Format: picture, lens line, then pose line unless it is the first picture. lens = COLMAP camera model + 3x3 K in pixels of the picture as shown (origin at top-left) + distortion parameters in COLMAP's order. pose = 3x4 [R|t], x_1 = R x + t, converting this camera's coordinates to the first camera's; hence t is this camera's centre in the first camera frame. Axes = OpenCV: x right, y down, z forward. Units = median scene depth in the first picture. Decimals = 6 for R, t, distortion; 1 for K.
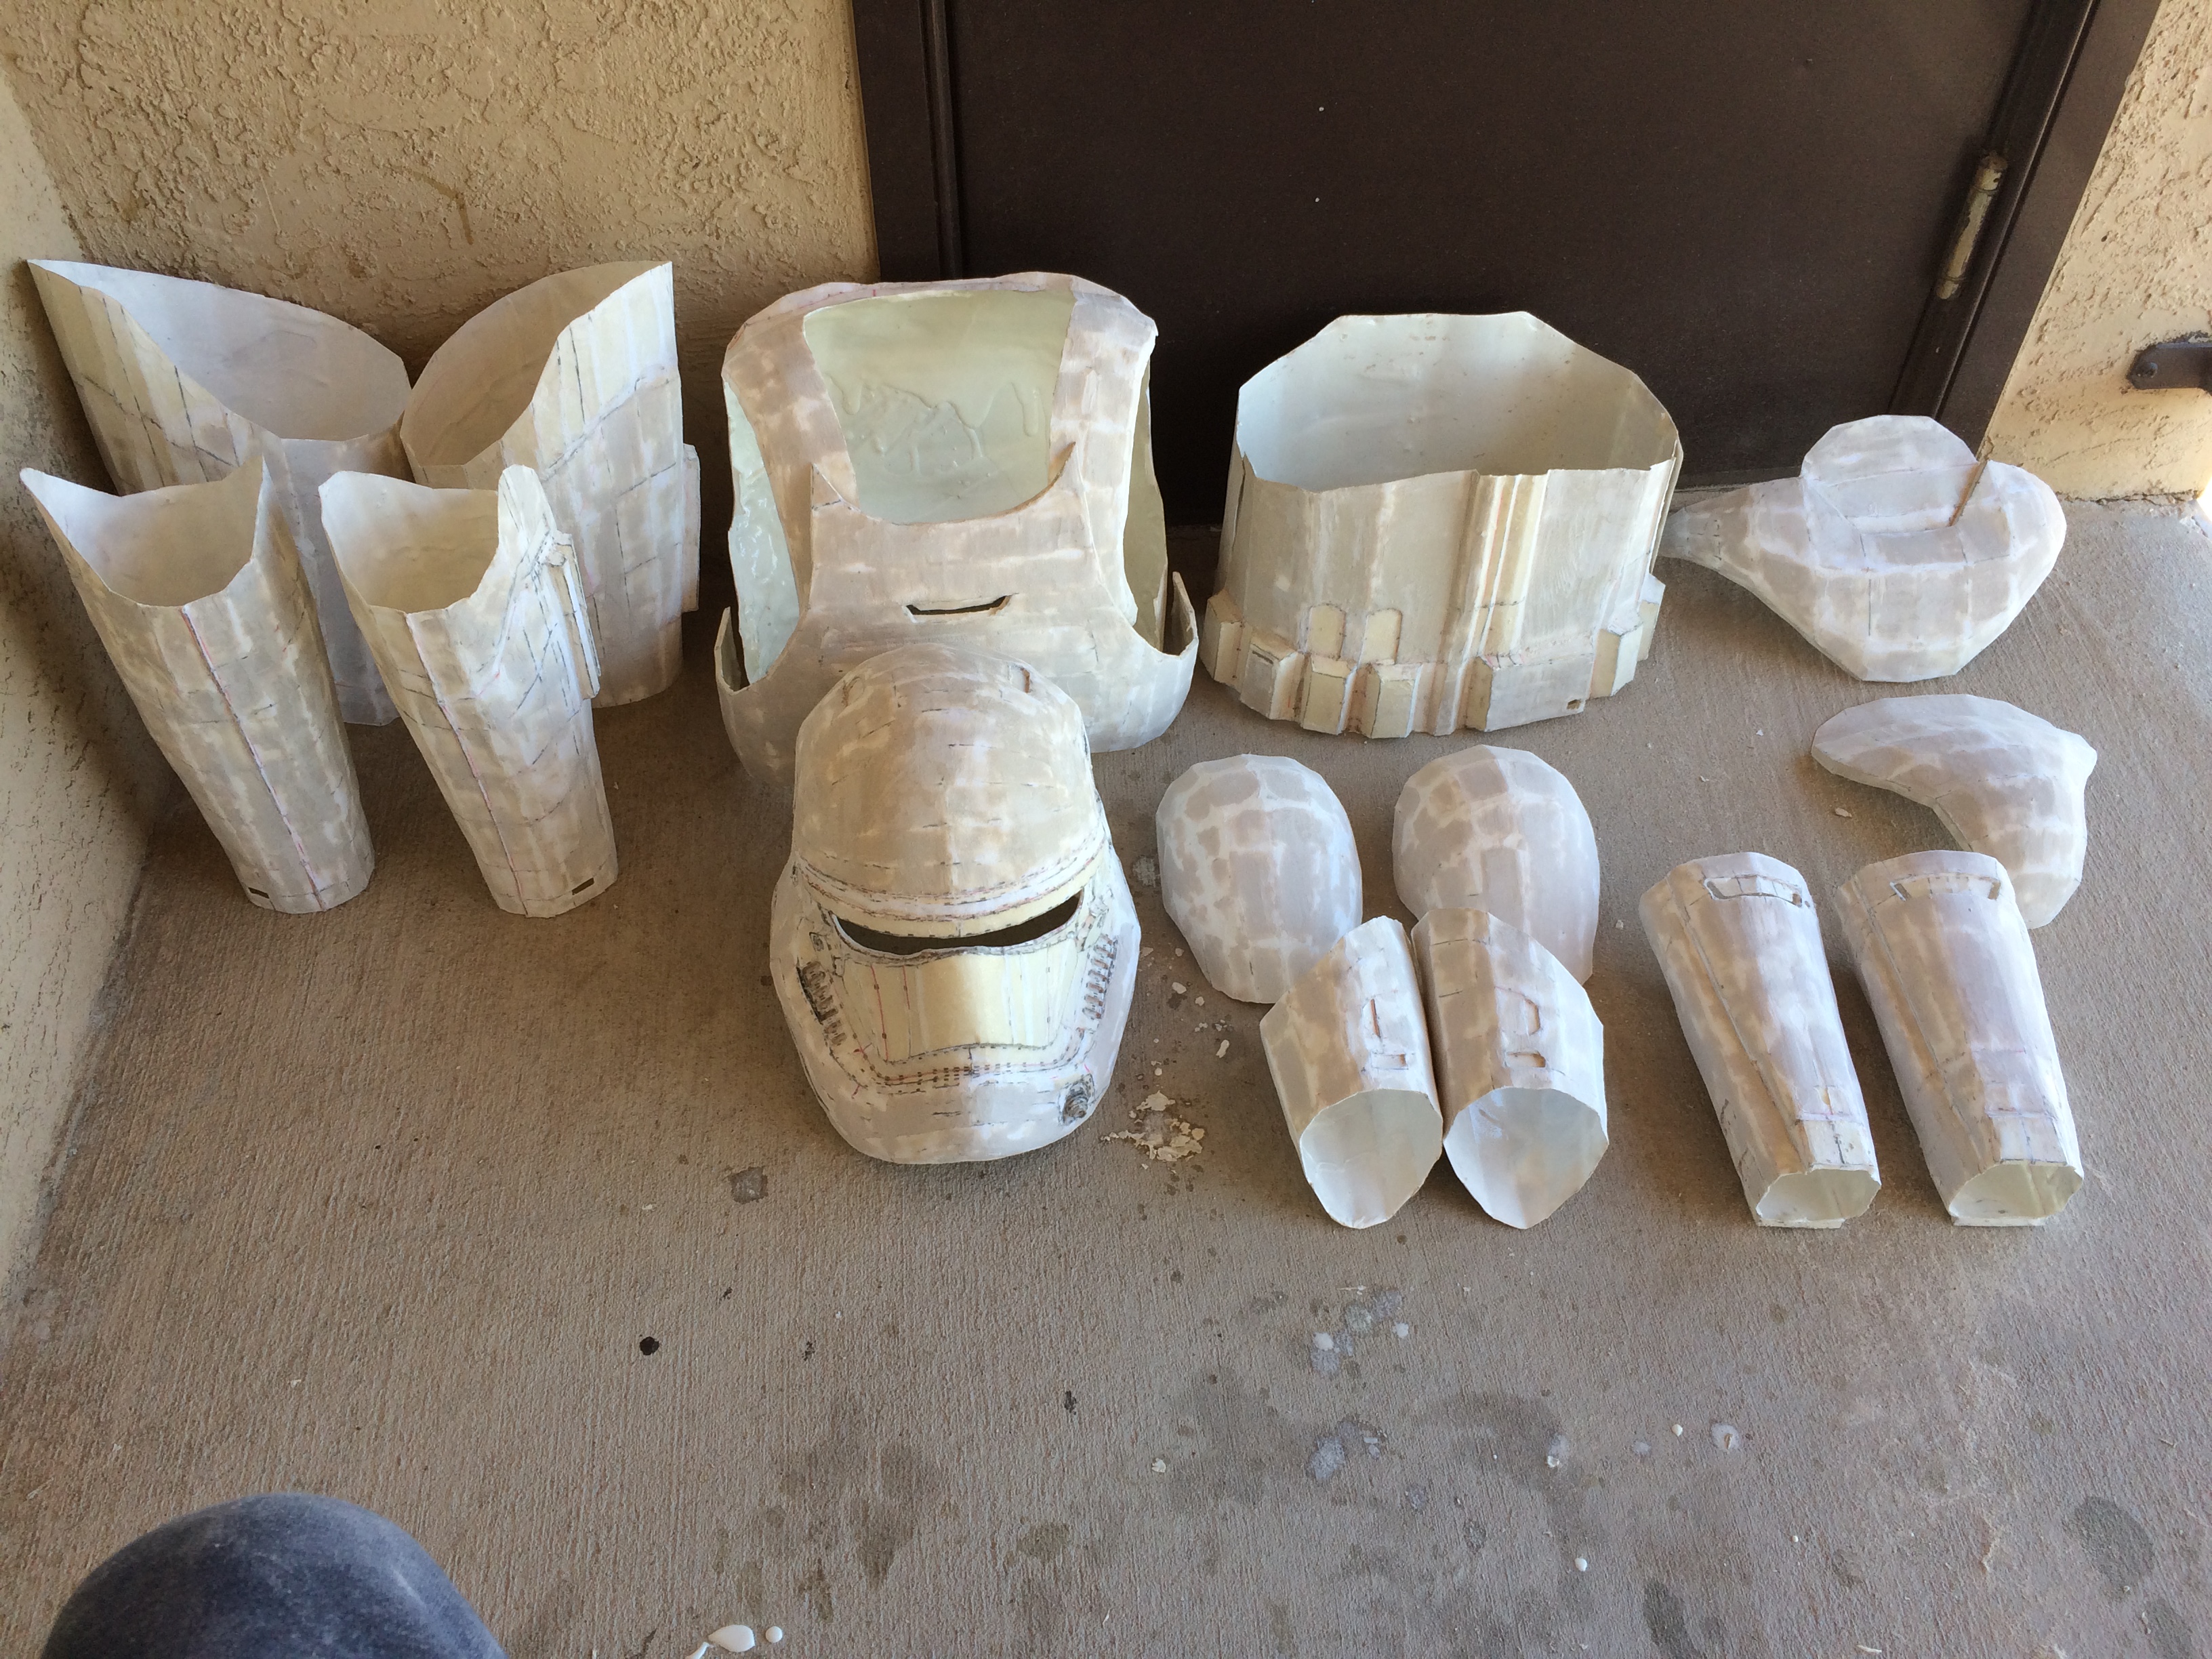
lens RADIAL K [[1922.8, 0, 1088.1], [0, 1922.8, 844.3], [0, 0, 1]] dist [0.076722, -0.122852]
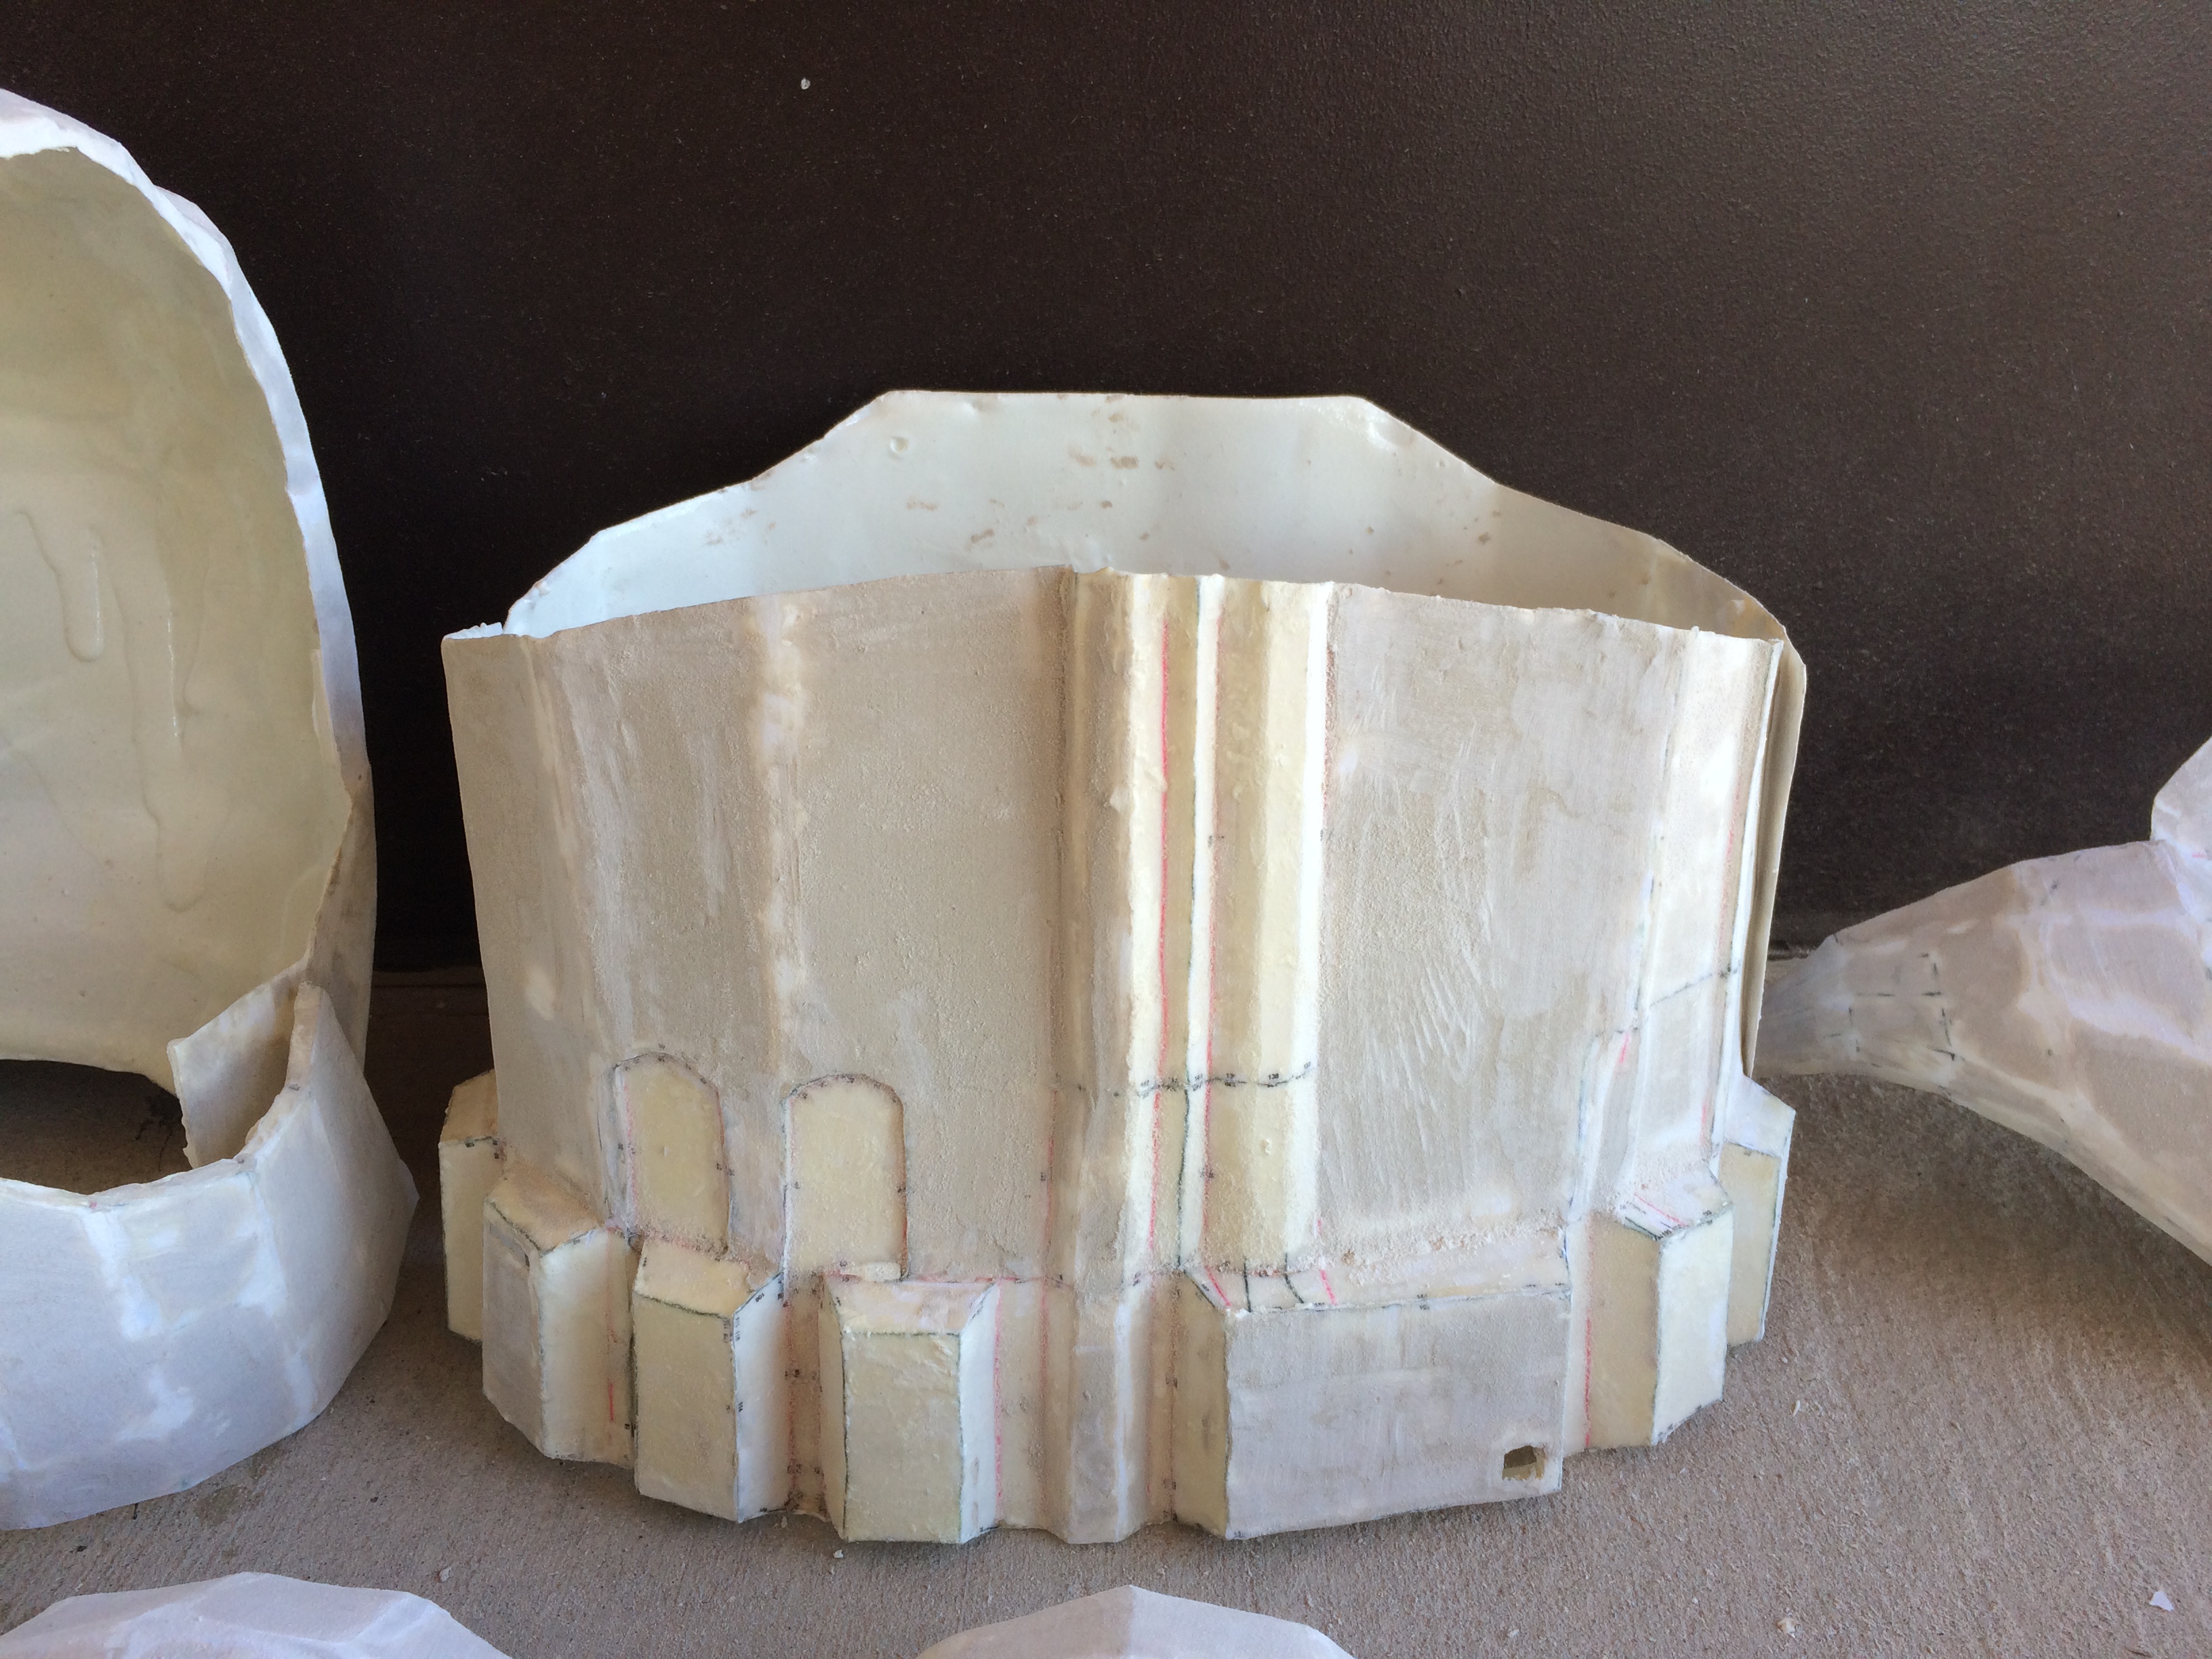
lens RADIAL K [[1922.8, 0, 1093.9], [0, 1922.8, 825.6], [0, 0, 1]] dist [0.076722, -0.122852]
pose [[0.996594, 0.030496, -0.076623, 0.204773], [-0.058317, 0.917549, -0.393322, -0.040292], [0.058311, 0.396451, 0.916202, 0.676509]]
